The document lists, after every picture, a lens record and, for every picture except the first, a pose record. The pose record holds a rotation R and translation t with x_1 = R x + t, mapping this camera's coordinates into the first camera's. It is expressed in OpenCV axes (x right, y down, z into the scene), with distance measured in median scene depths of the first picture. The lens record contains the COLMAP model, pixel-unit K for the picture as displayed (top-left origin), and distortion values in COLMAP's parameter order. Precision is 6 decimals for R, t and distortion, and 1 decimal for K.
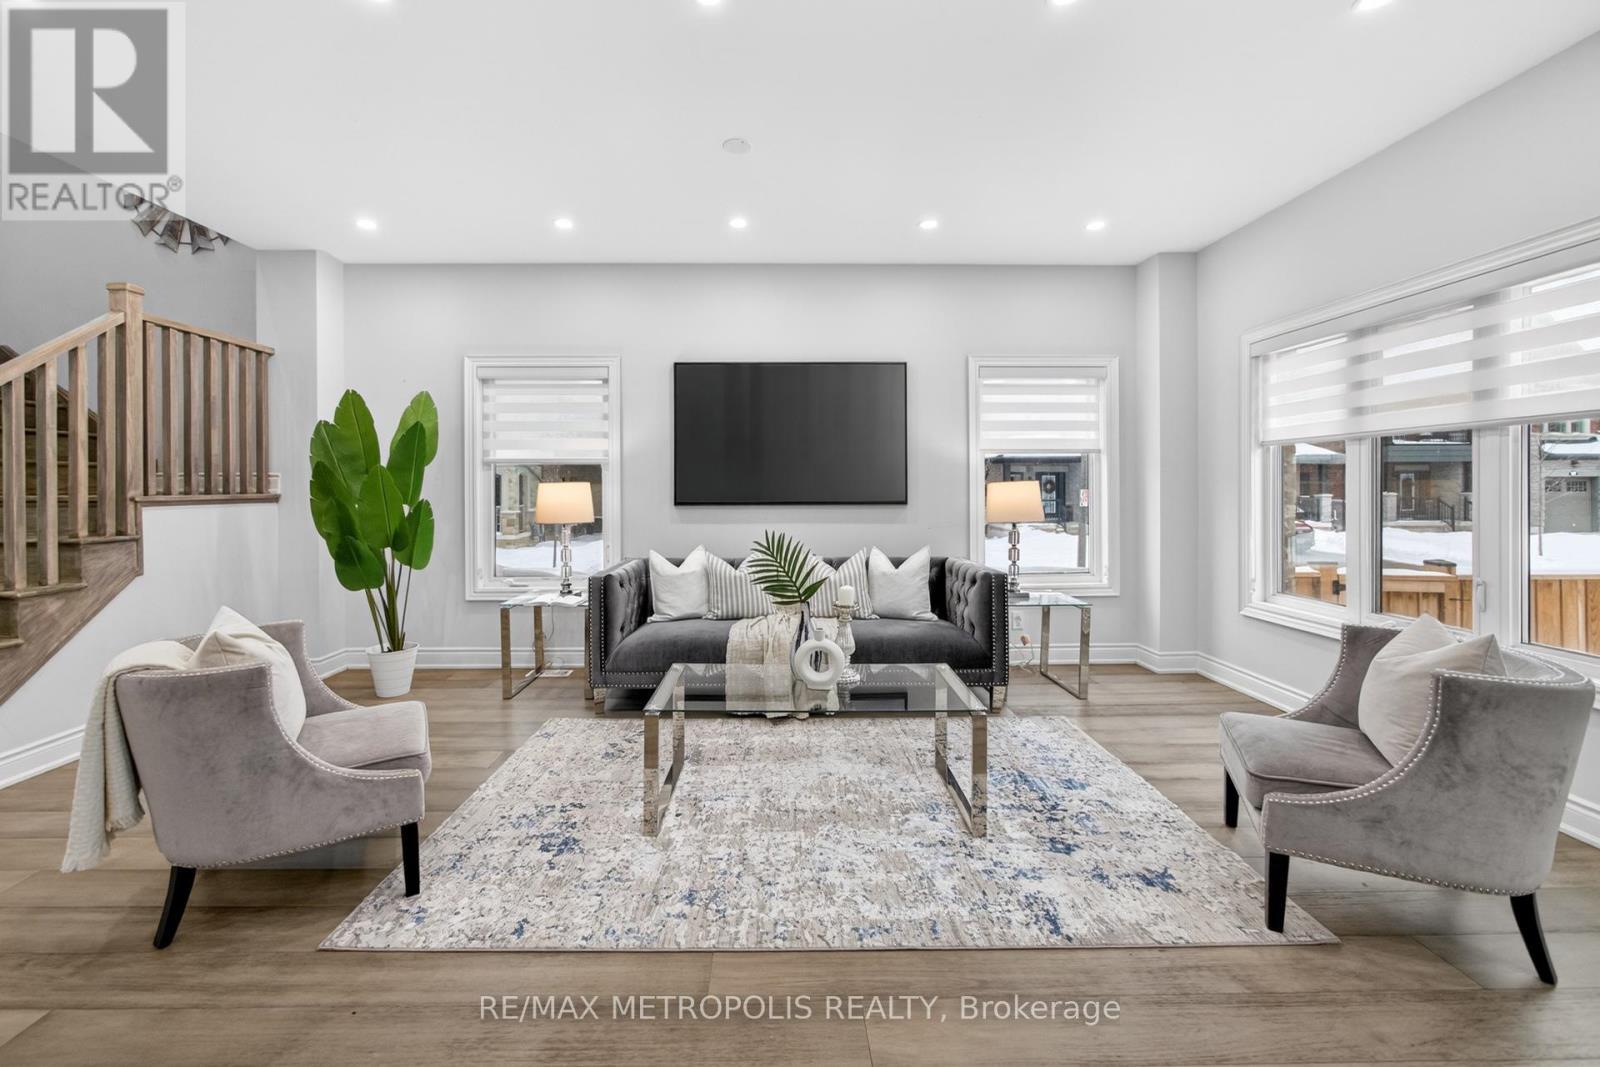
lens RADIAL K [[649.2, 0, 782.9], [0, 649.2, 497.1], [0, 0, 1]] dist [-0.015141, 0.003970]
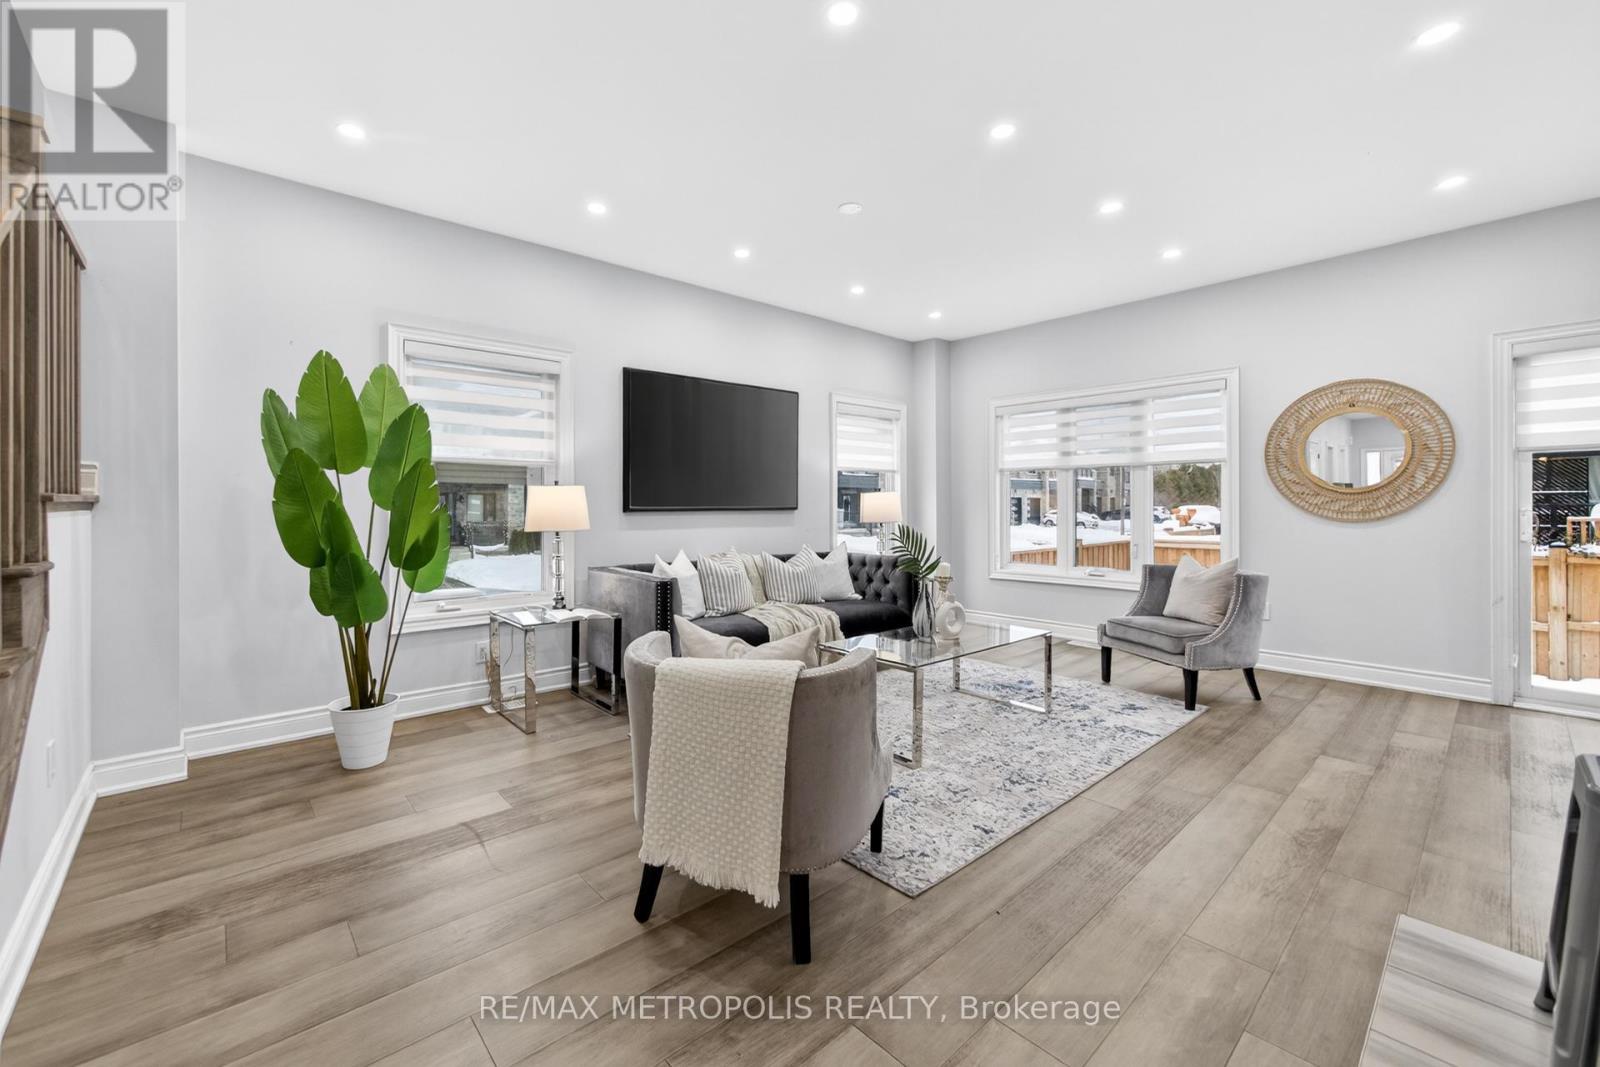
lens RADIAL K [[649.2, 0, 761.0], [0, 649.2, 501.5], [0, 0, 1]] dist [-0.015141, 0.003970]
pose [[0.772701, 0.004349, 0.634755, -0.886330], [0.008887, 0.999804, -0.017669, 0.021889], [-0.634708, 0.019294, 0.772511, 0.158836]]
